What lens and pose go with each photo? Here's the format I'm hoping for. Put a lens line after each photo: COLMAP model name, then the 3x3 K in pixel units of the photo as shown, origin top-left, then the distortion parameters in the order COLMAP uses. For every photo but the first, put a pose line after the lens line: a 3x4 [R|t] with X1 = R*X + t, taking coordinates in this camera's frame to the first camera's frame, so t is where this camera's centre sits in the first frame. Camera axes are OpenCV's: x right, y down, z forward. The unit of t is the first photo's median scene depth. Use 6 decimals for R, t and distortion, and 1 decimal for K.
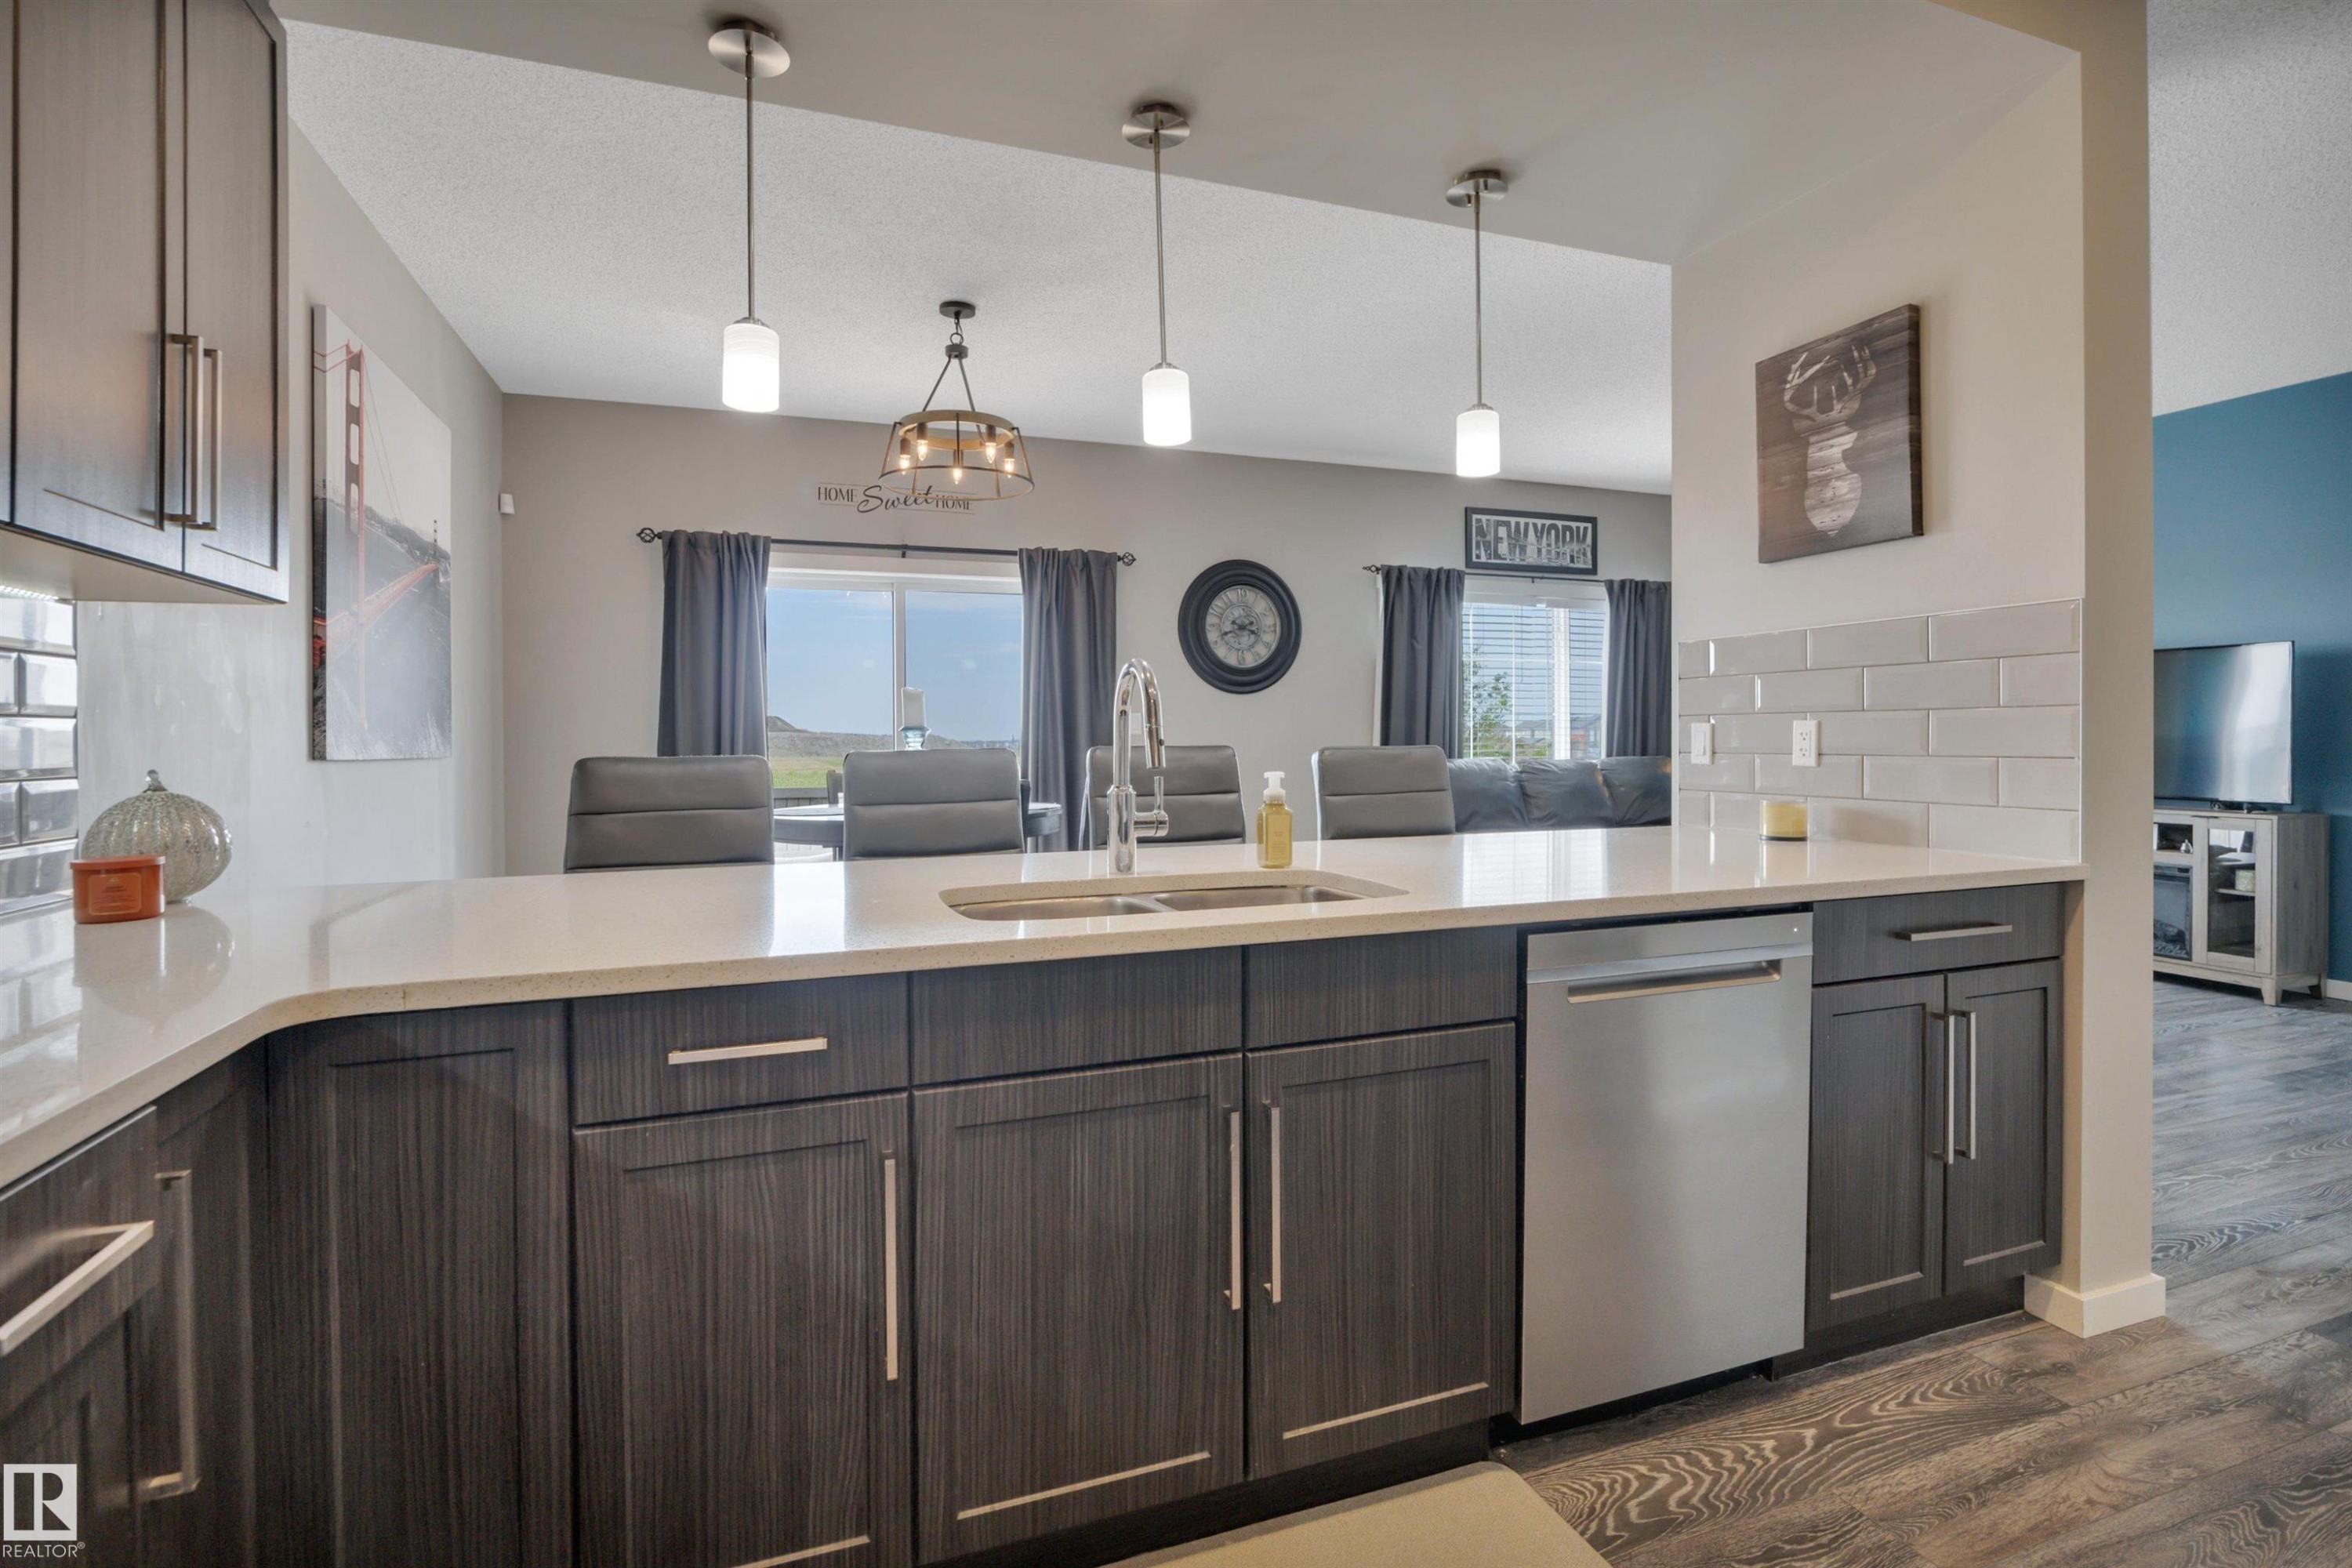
lens RADIAL K [[1089.6, 0, 1166.8], [0, 1089.6, 749.4], [0, 0, 1]] dist [-0.011814, 0.000222]
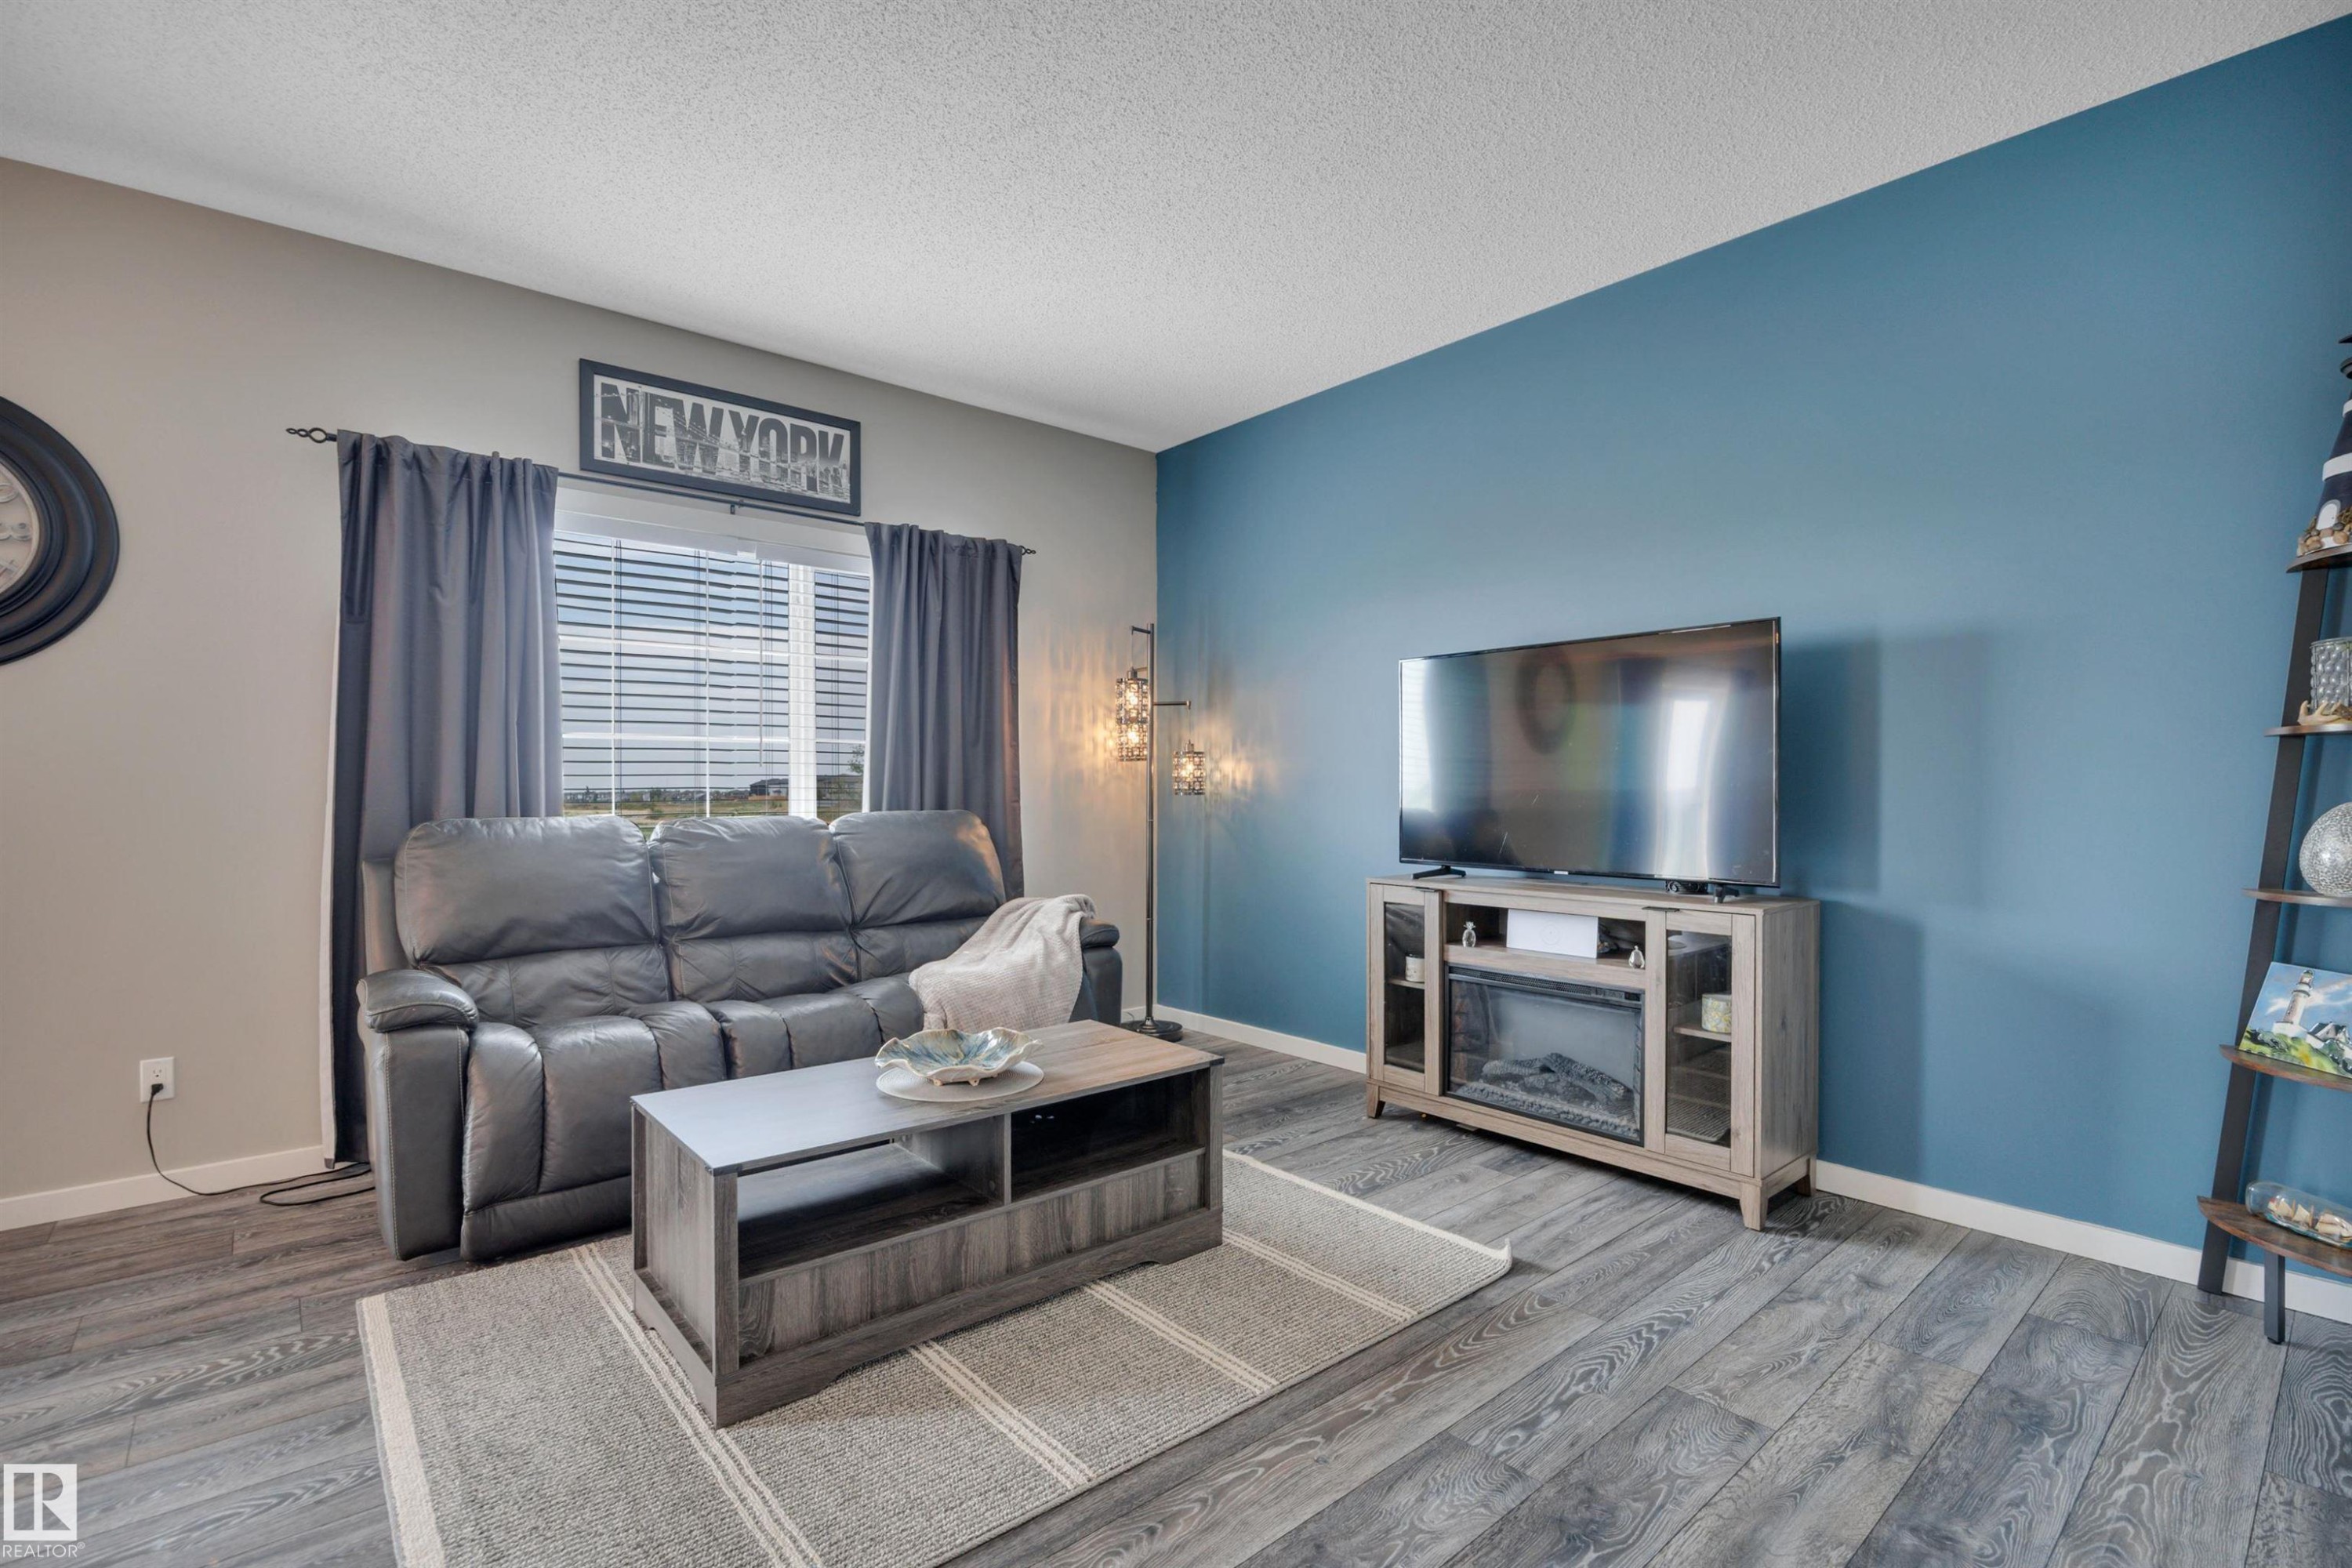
lens RADIAL K [[1040.5, 0, 1176.0], [0, 1040.5, 784.0], [0, 0, 1]] dist [-0.018852, 0.001226]
pose [[0.931641, -0.000402, 0.363379, 0.428641], [0.004761, 0.999927, -0.011098, -0.001450], [-0.363348, 0.012069, 0.931575, 0.478457]]
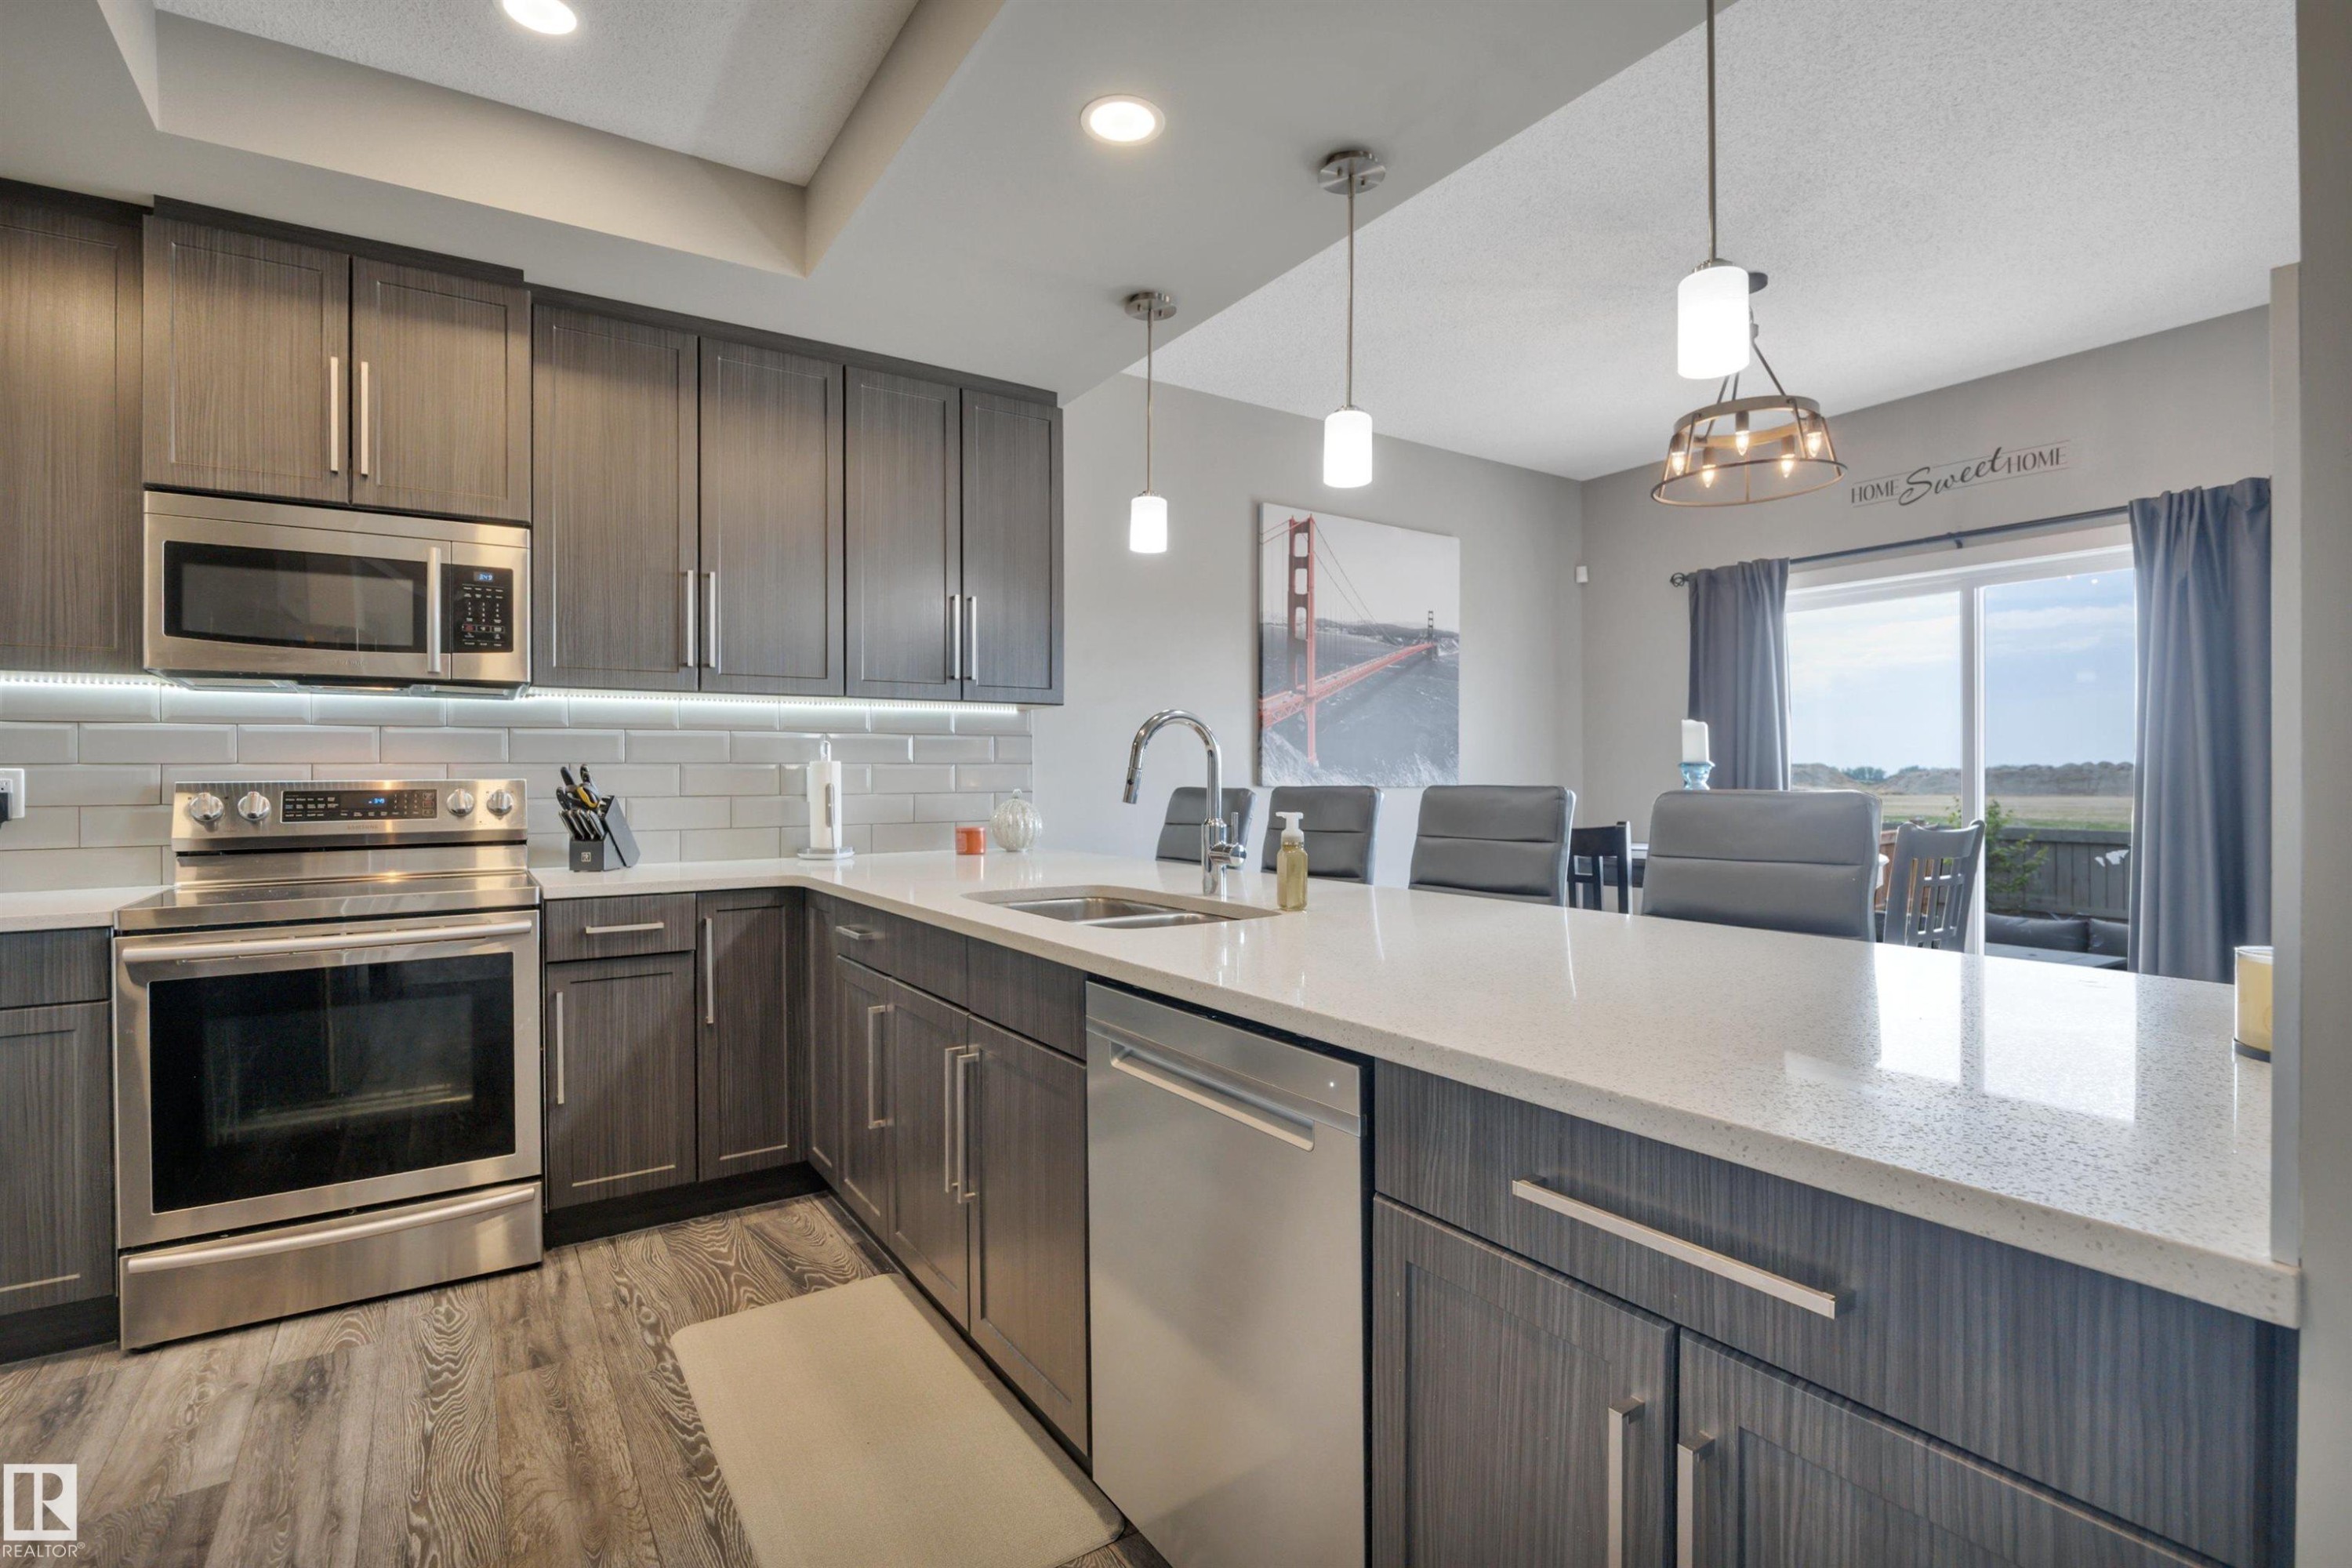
lens RADIAL K [[1089.6, 0, 1166.8], [0, 1089.6, 749.4], [0, 0, 1]] dist [-0.011814, 0.000222]
pose [[0.230282, -0.015510, -0.973000, 0.381904], [-0.013620, 0.999724, -0.019160, -0.005769], [0.973029, 0.017664, 0.230008, 0.249339]]
